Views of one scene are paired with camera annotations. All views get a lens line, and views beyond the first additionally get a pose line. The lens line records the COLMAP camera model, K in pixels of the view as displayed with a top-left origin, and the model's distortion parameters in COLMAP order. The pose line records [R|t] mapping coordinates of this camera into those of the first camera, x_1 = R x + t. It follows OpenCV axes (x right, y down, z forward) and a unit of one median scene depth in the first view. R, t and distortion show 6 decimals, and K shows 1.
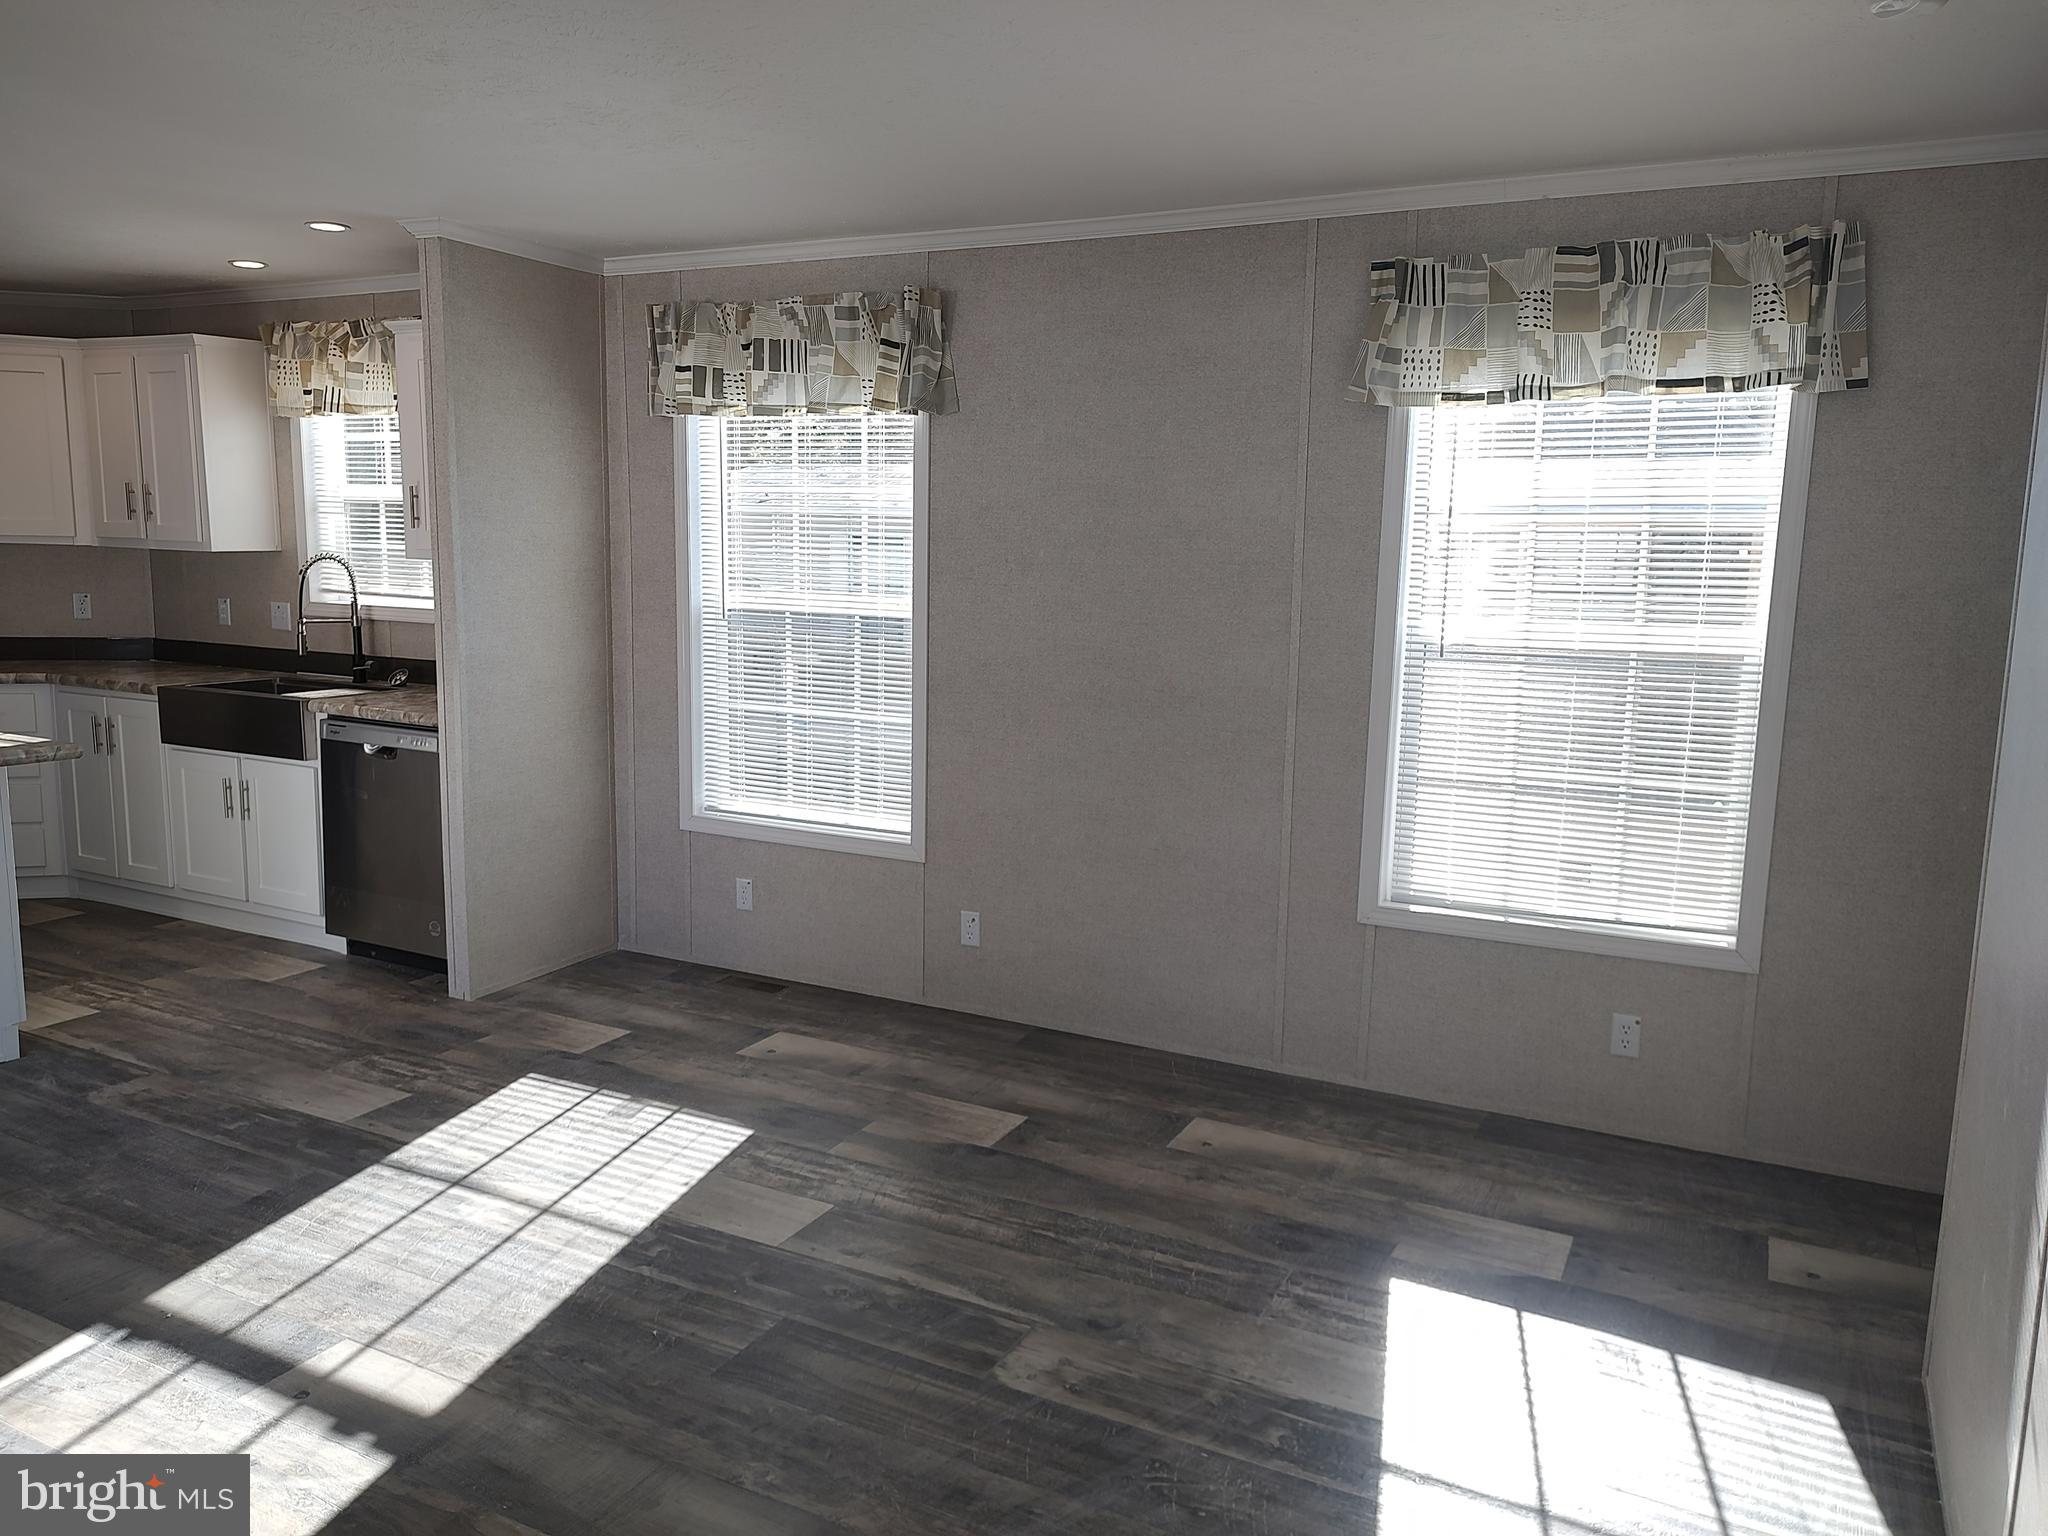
lens RADIAL K [[1462.6, 0, 1021.7], [0, 1462.6, 760.1], [0, 0, 1]] dist [0.033875, -0.036531]
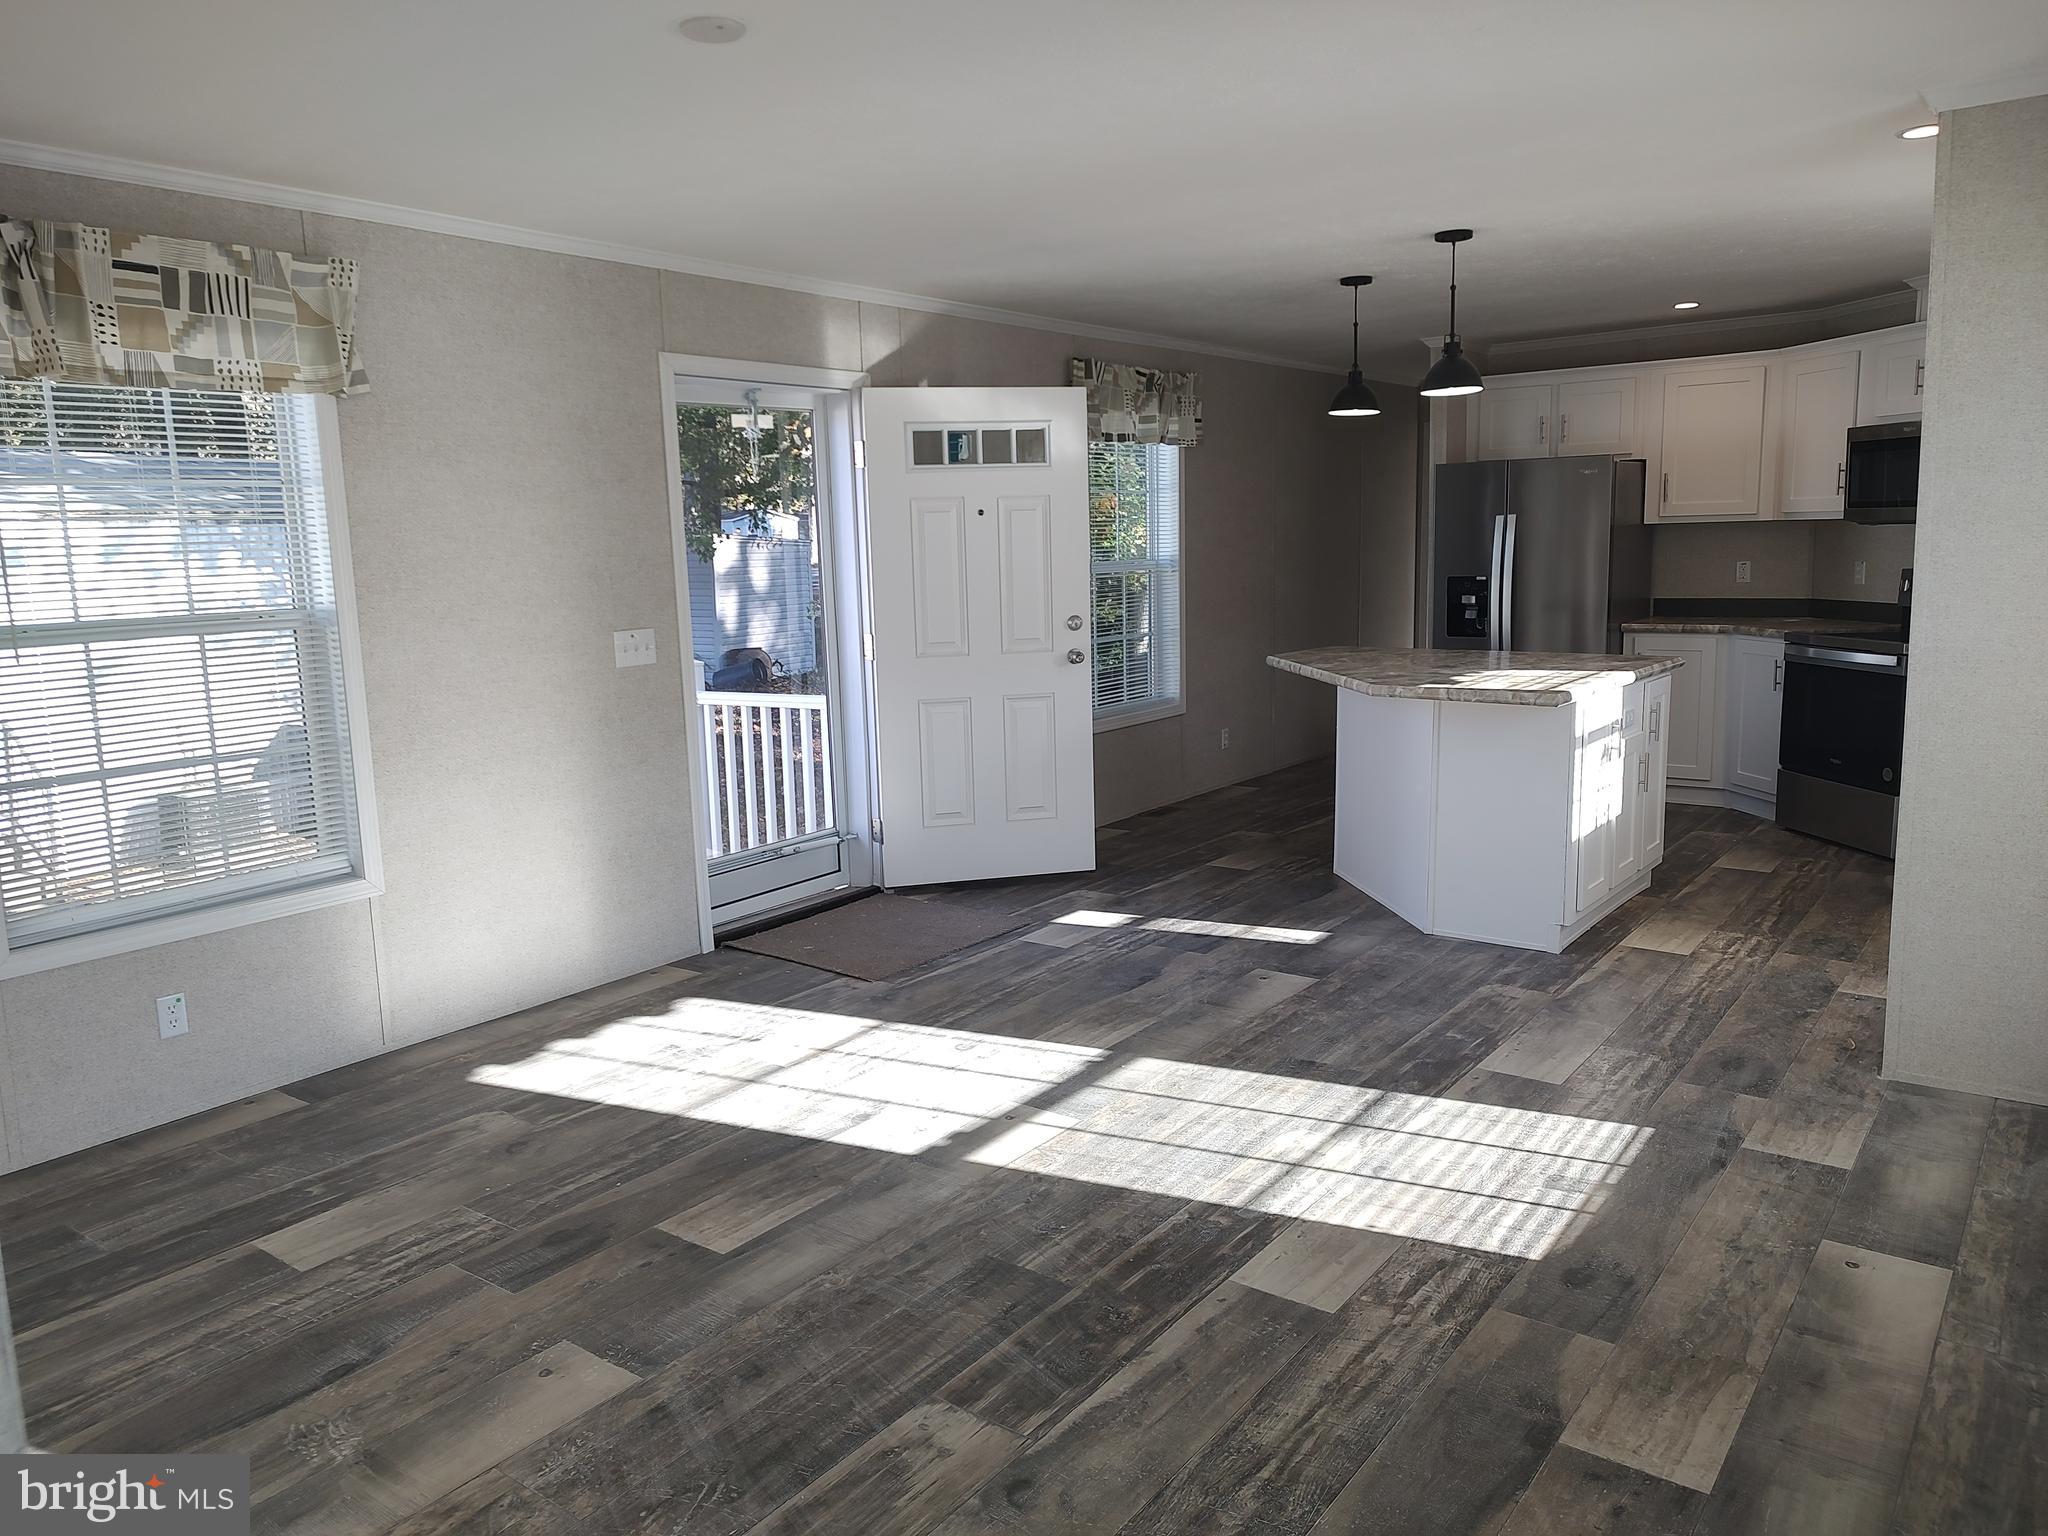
lens RADIAL K [[1462.6, 0, 1021.7], [0, 1462.6, 760.1], [0, 0, 1]] dist [0.033875, -0.036531]
pose [[-0.172774, 0.136323, -0.975482, 0.523361], [-0.122834, 0.979662, 0.158663, -0.085404], [0.977272, 0.147235, -0.152515, 0.721466]]
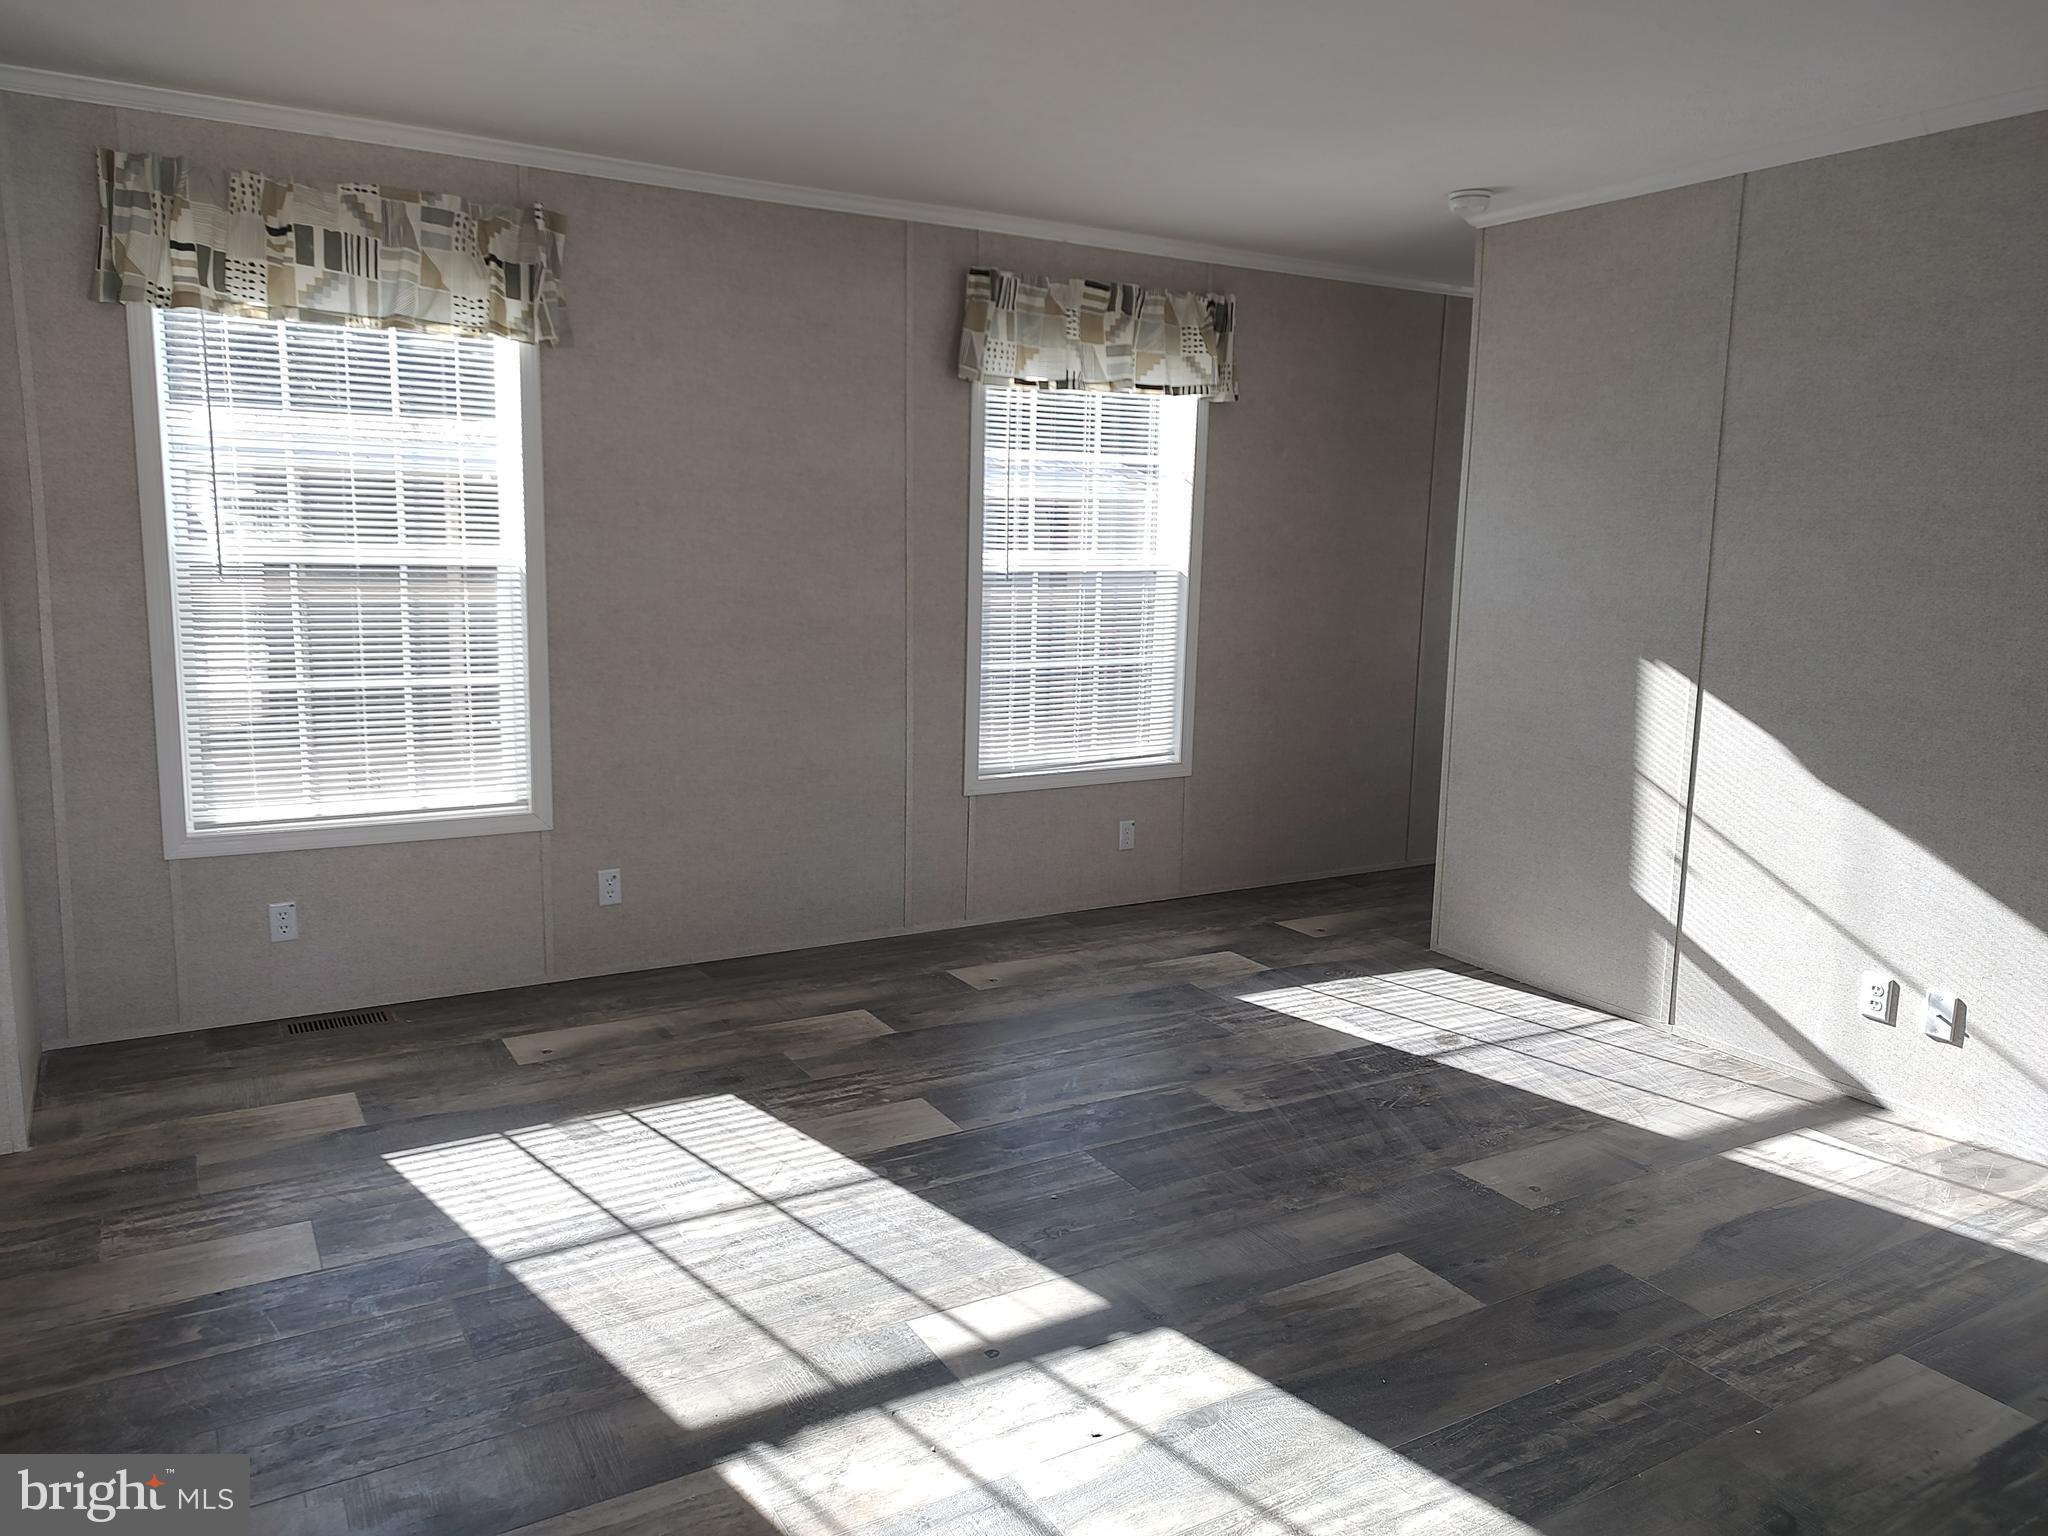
lens RADIAL K [[1443.4, 0, 1019.6], [0, 1443.4, 768.2], [0, 0, 1]] dist [0.035716, -0.045710]
pose [[0.536900, -0.143912, 0.831281, -0.748474], [0.113916, 0.988686, 0.097587, -0.027582], [-0.835920, 0.042301, 0.547219, 0.271472]]
